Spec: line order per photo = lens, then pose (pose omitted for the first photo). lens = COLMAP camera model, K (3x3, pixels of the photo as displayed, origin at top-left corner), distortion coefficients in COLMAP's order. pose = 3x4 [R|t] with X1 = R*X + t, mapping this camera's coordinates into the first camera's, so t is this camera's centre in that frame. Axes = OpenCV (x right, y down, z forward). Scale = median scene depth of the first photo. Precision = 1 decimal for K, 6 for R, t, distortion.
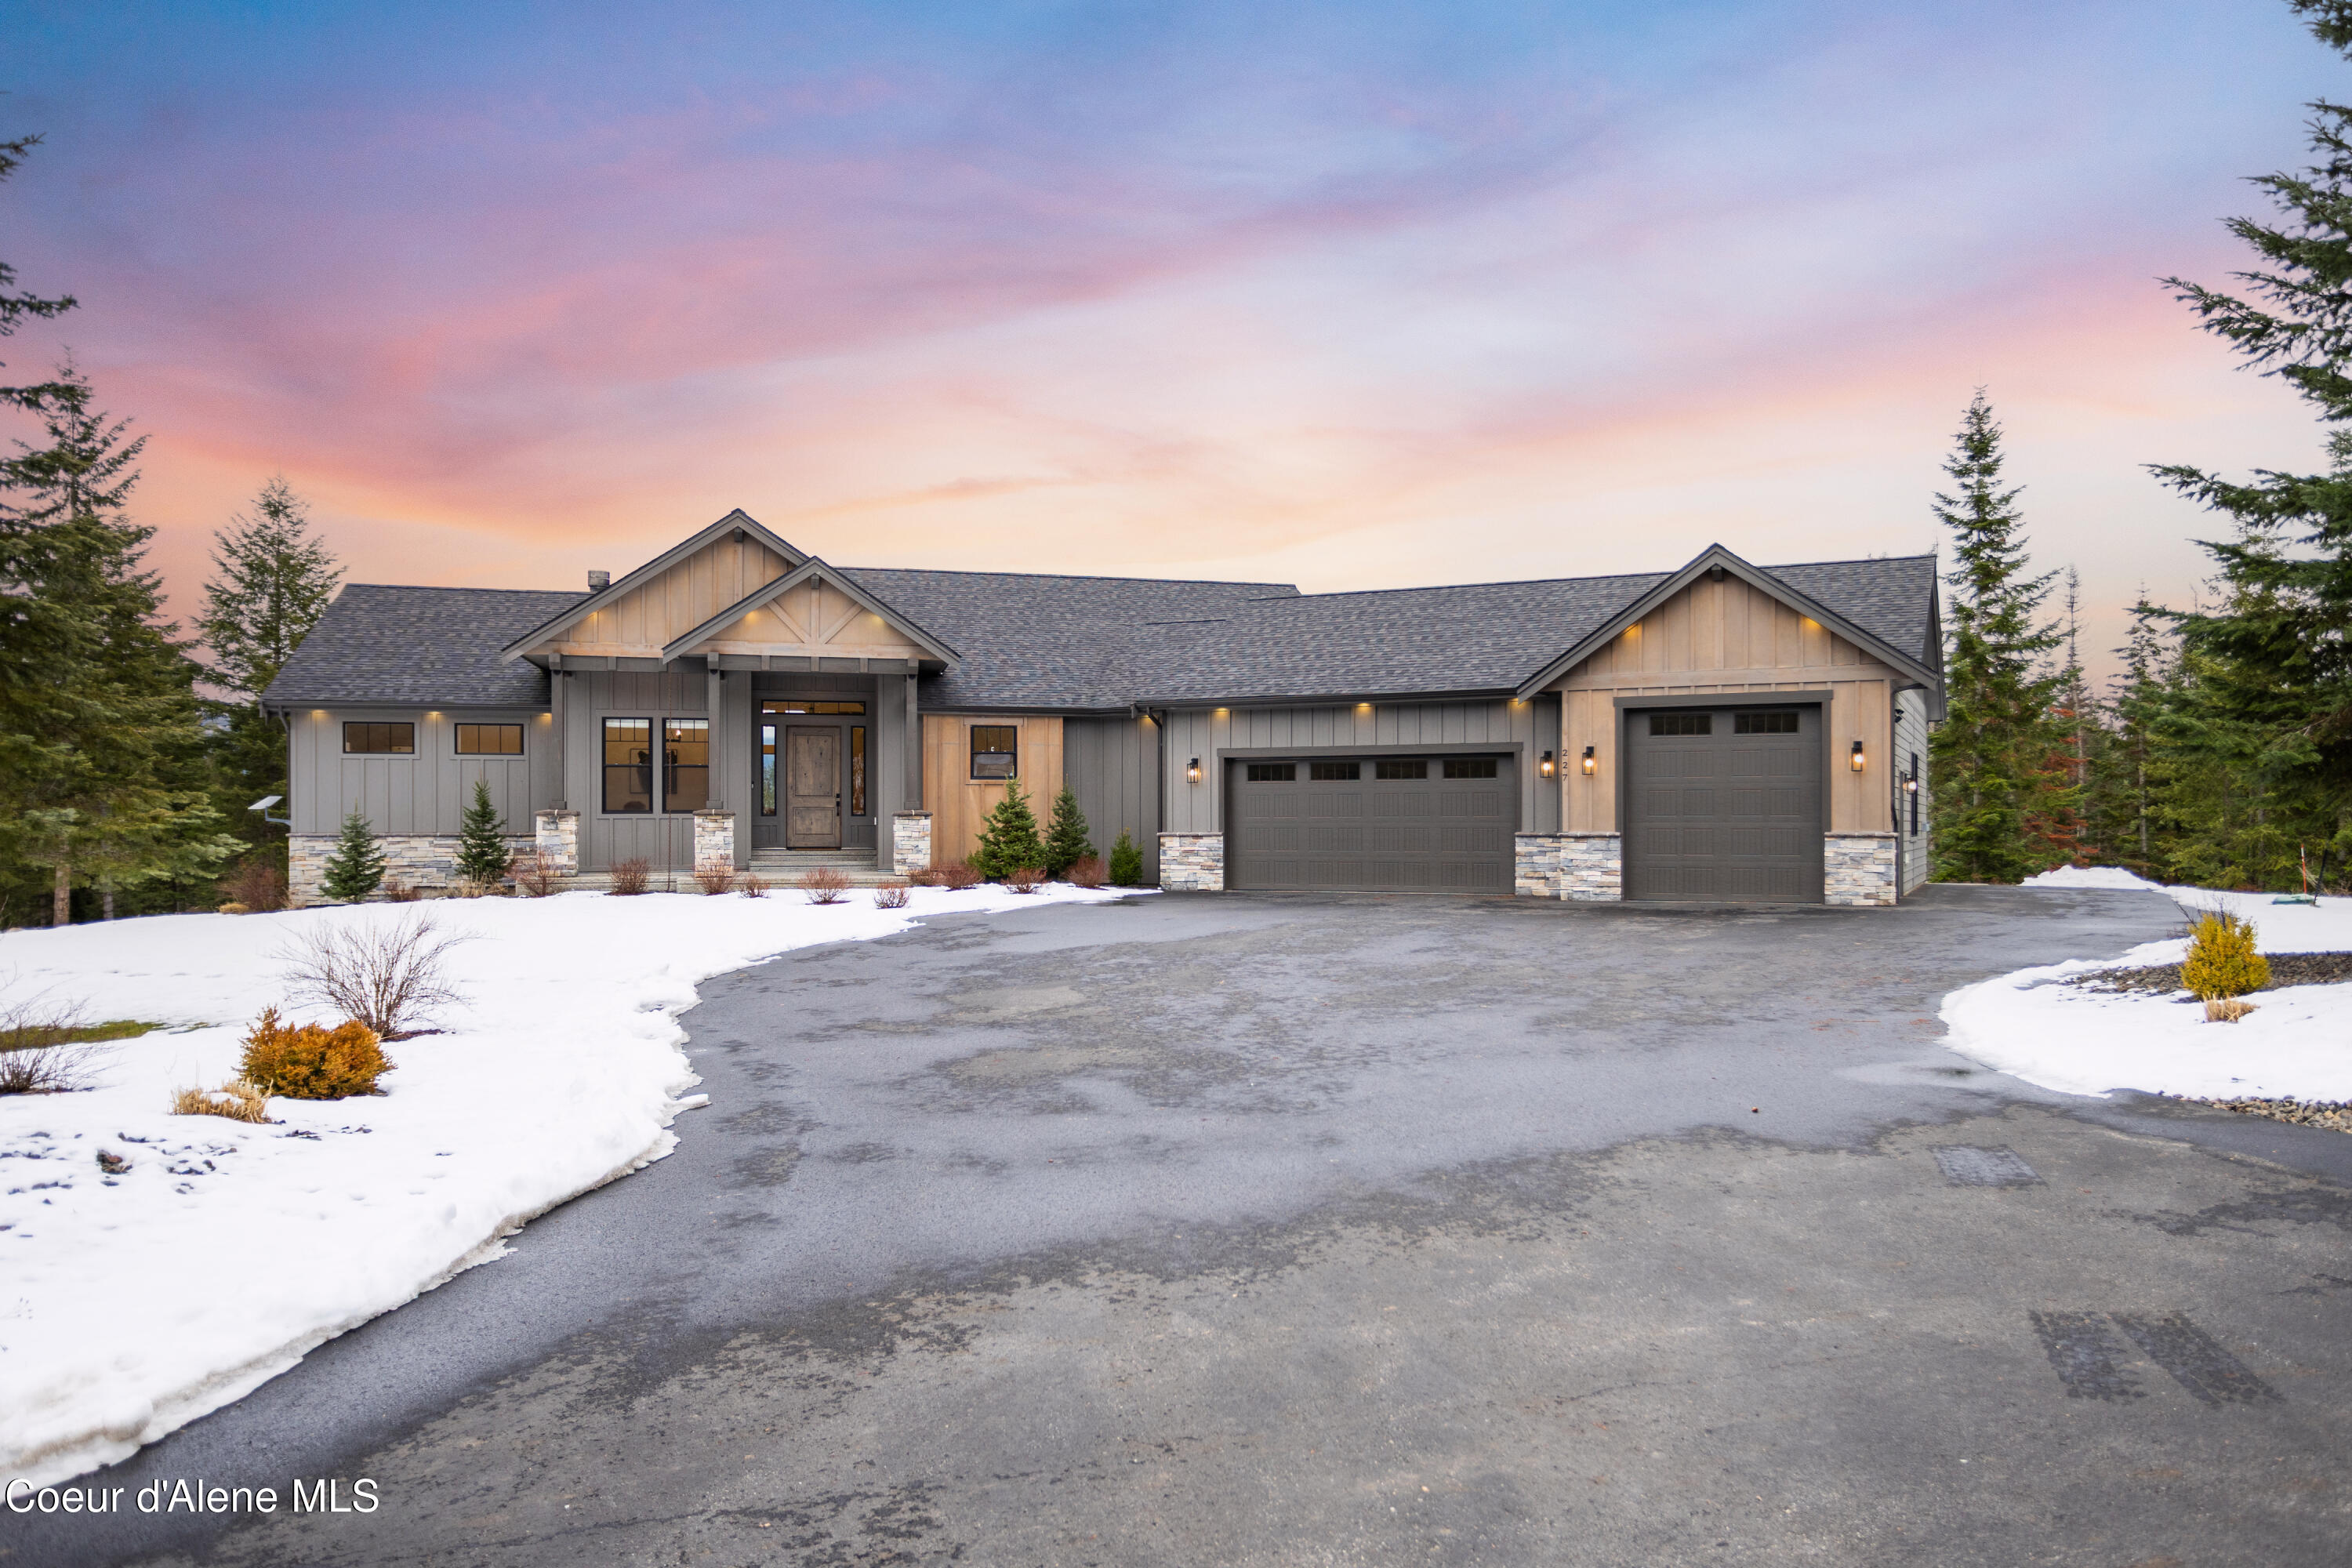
lens RADIAL K [[1646.4, 0, 1268.2], [0, 1646.4, 818.3], [0, 0, 1]] dist [-0.044200, 0.067226]
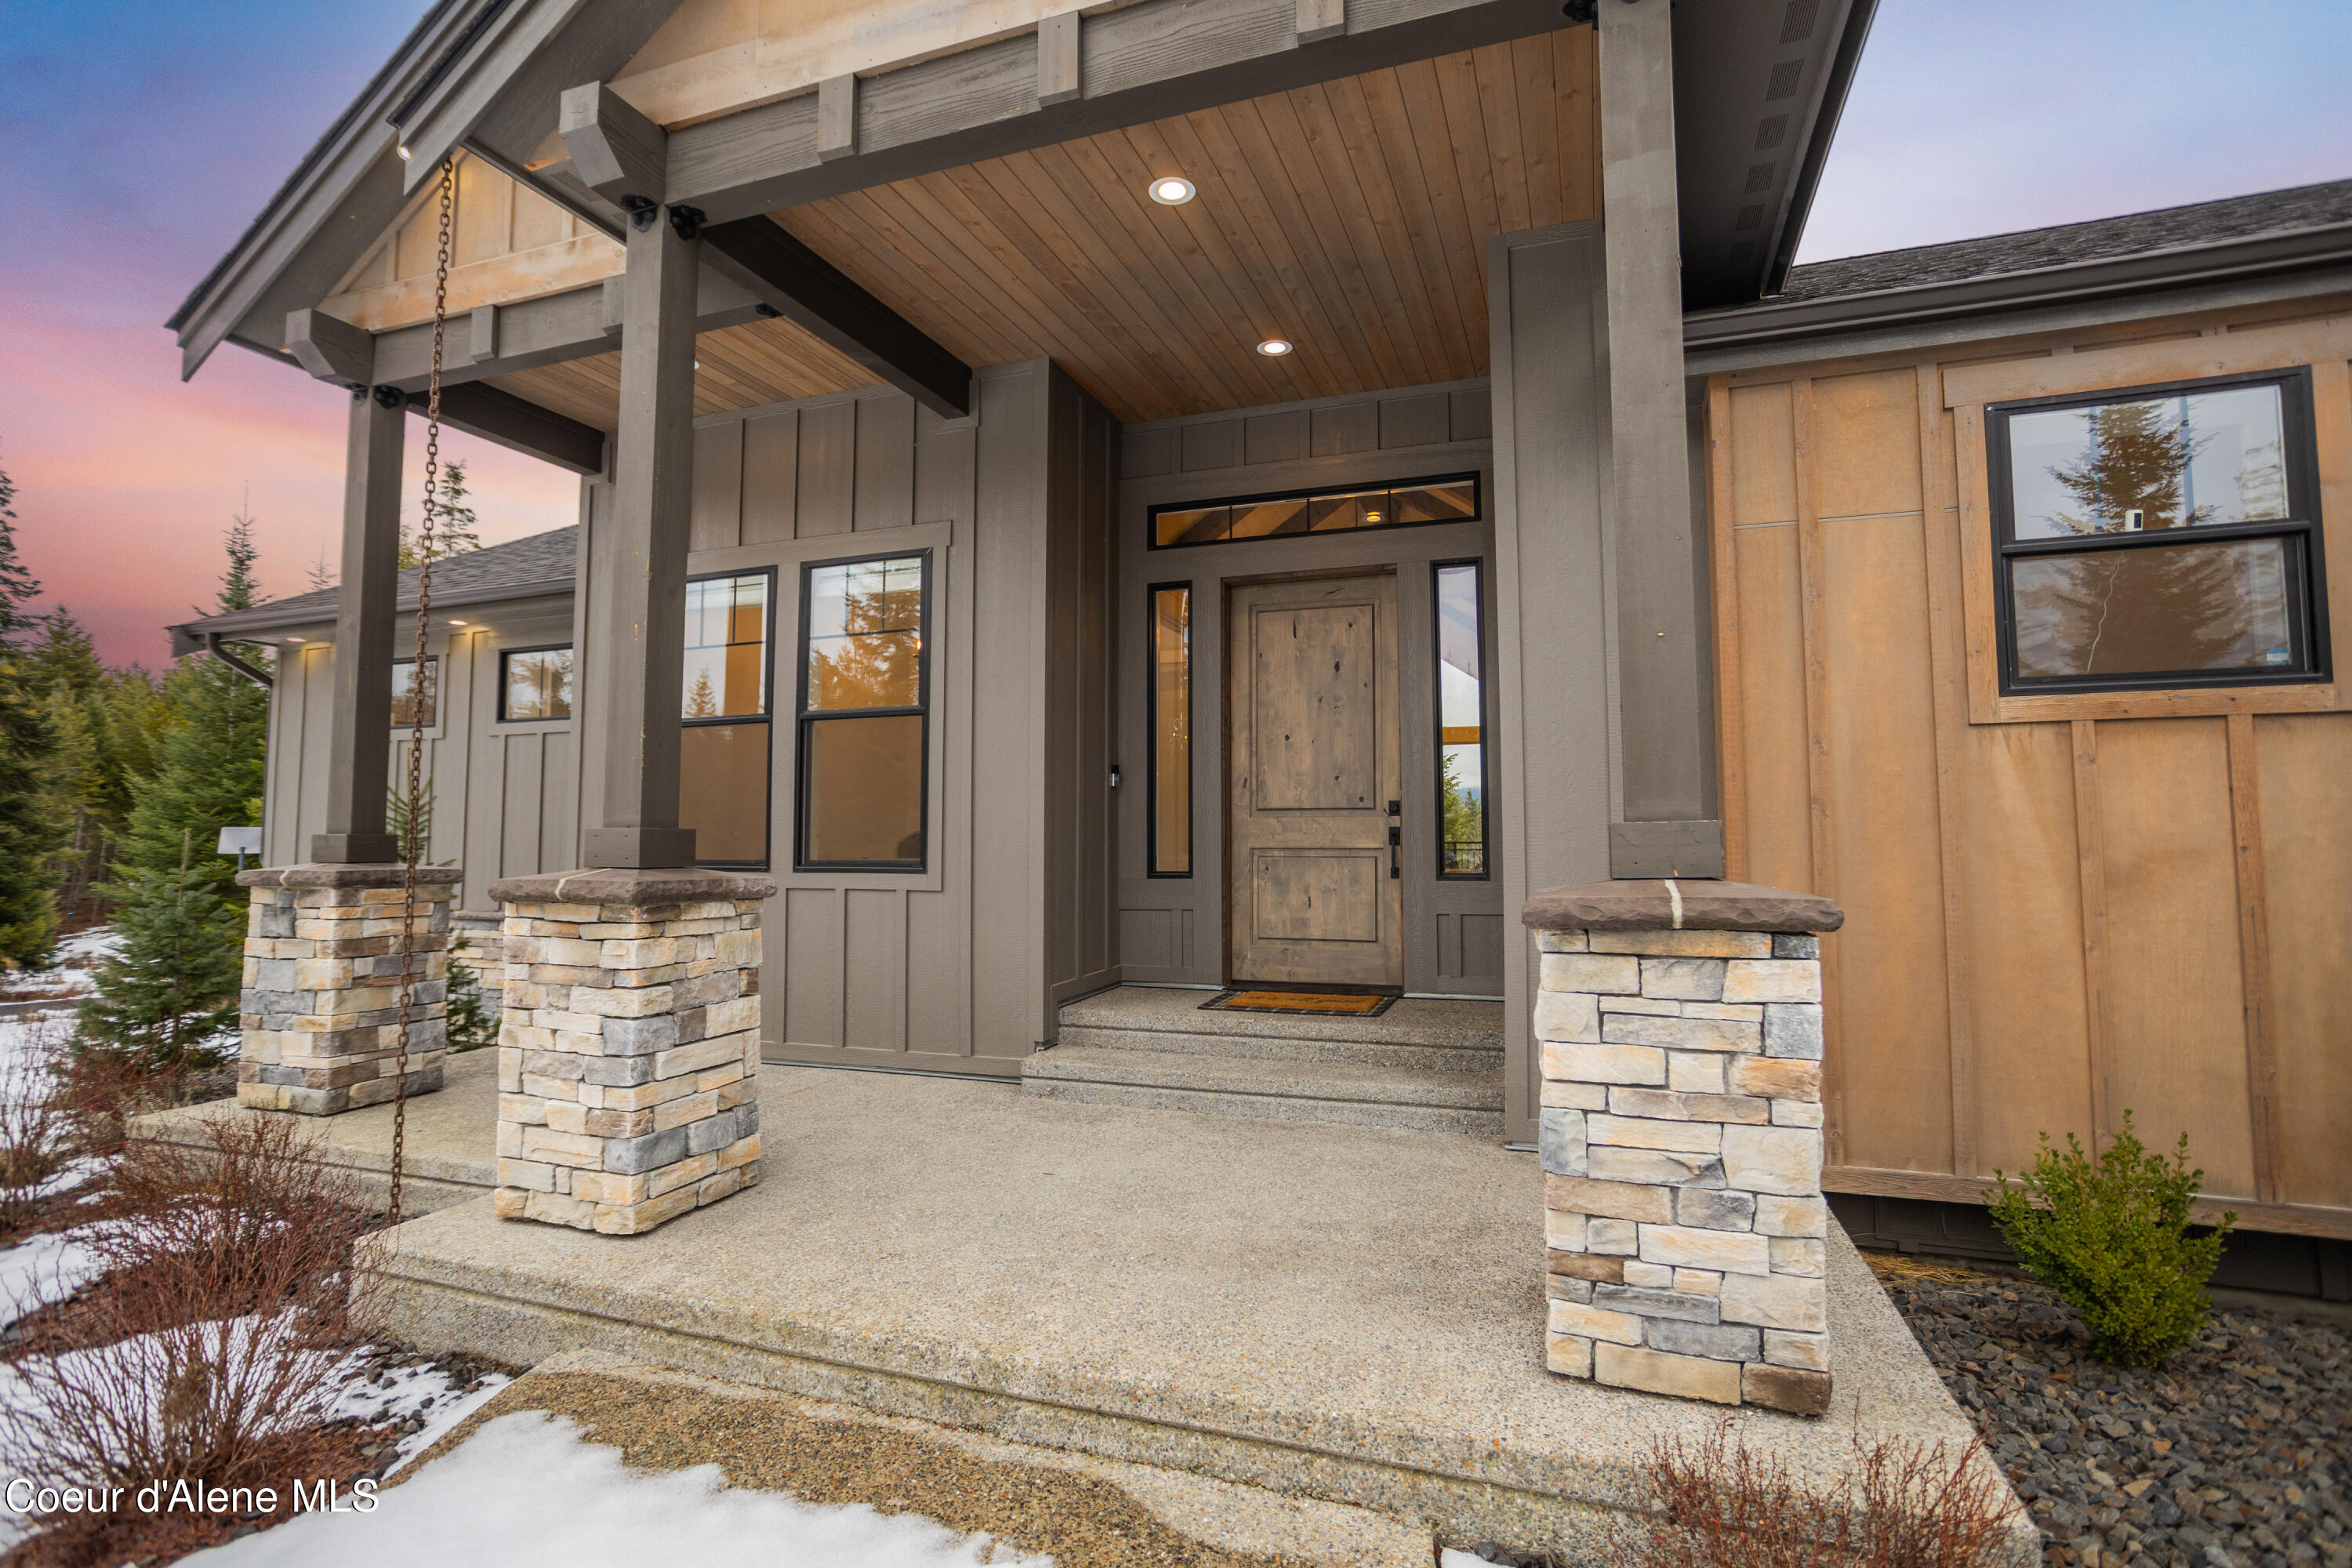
lens RADIAL K [[1130.3, 0, 1182.6], [0, 1130.3, 771.2], [0, 0, 1]] dist [-0.054984, 0.035916]
pose [[0.813045, -0.039746, -0.580843, -0.195458], [0.003008, 0.997940, -0.064078, -0.008311], [0.582193, 0.050351, 0.811490, 0.903012]]
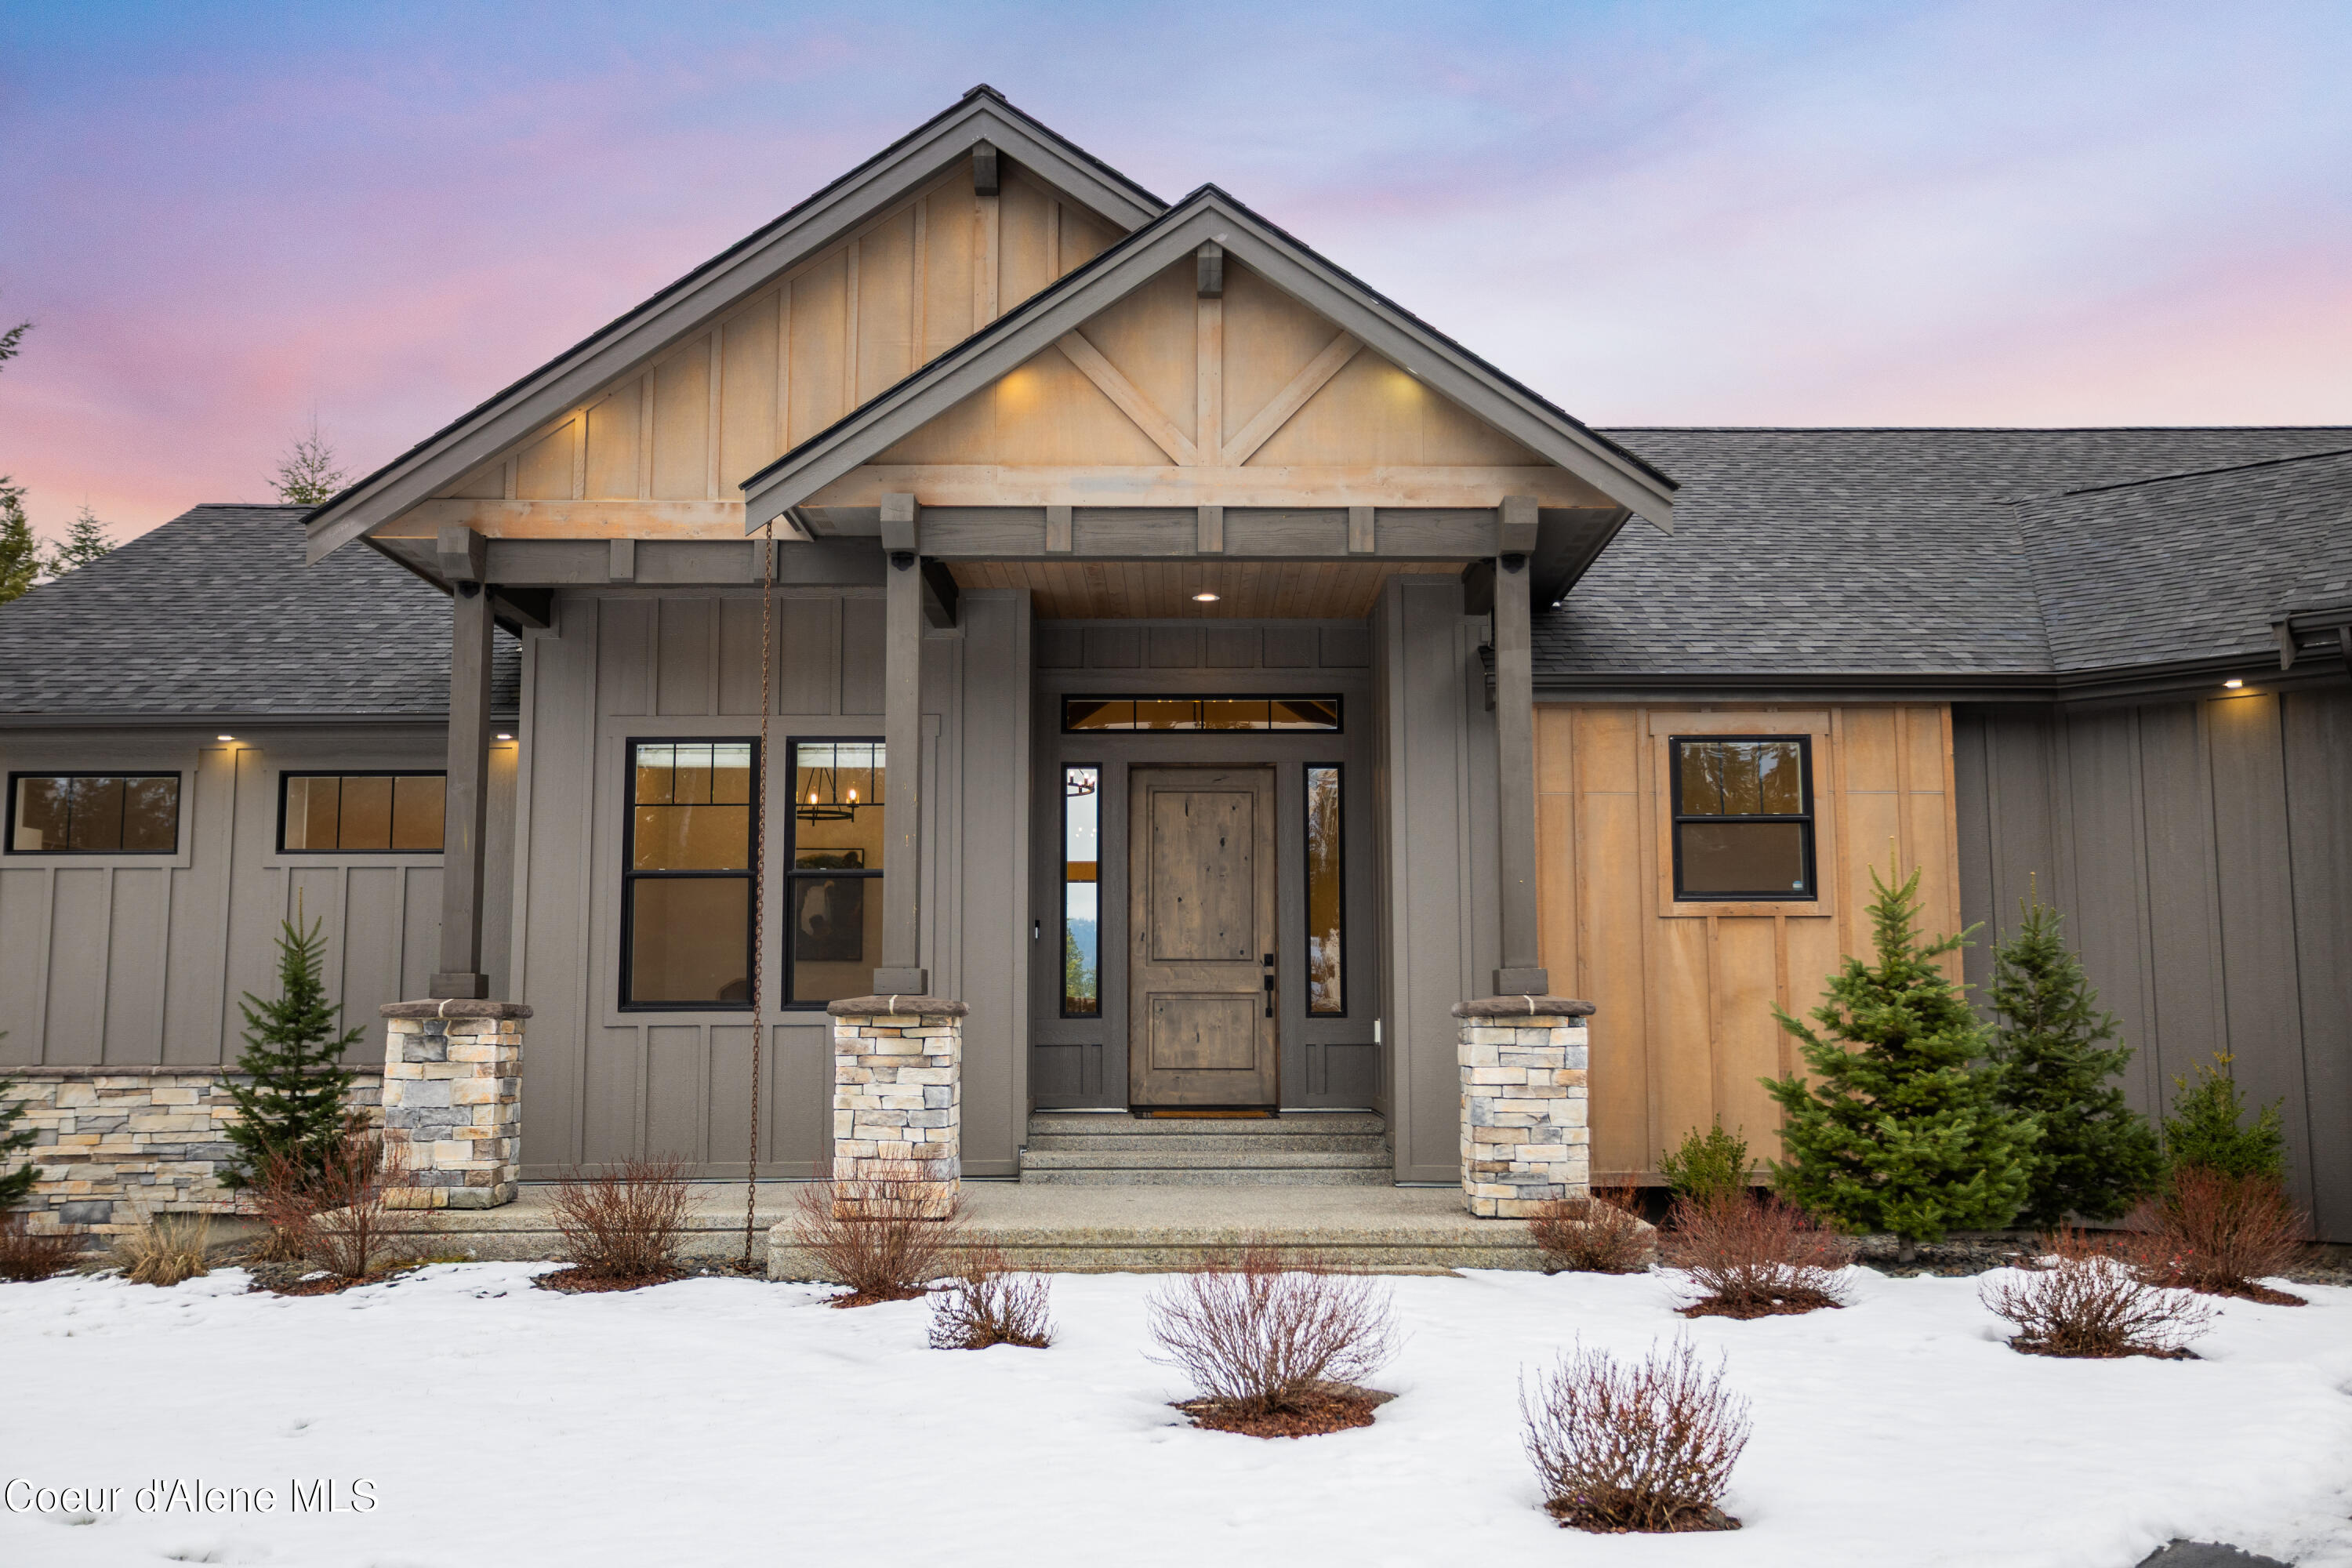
lens RADIAL K [[2148.6, 0, 1189.8], [0, 2148.6, 771.9], [0, 0, 1]] dist [-0.005541, 0.009280]
pose [[0.964212, -0.033179, -0.263046, -0.171207], [0.002632, 0.993288, -0.115640, -0.000375], [0.265118, 0.110810, 0.957828, 0.602860]]
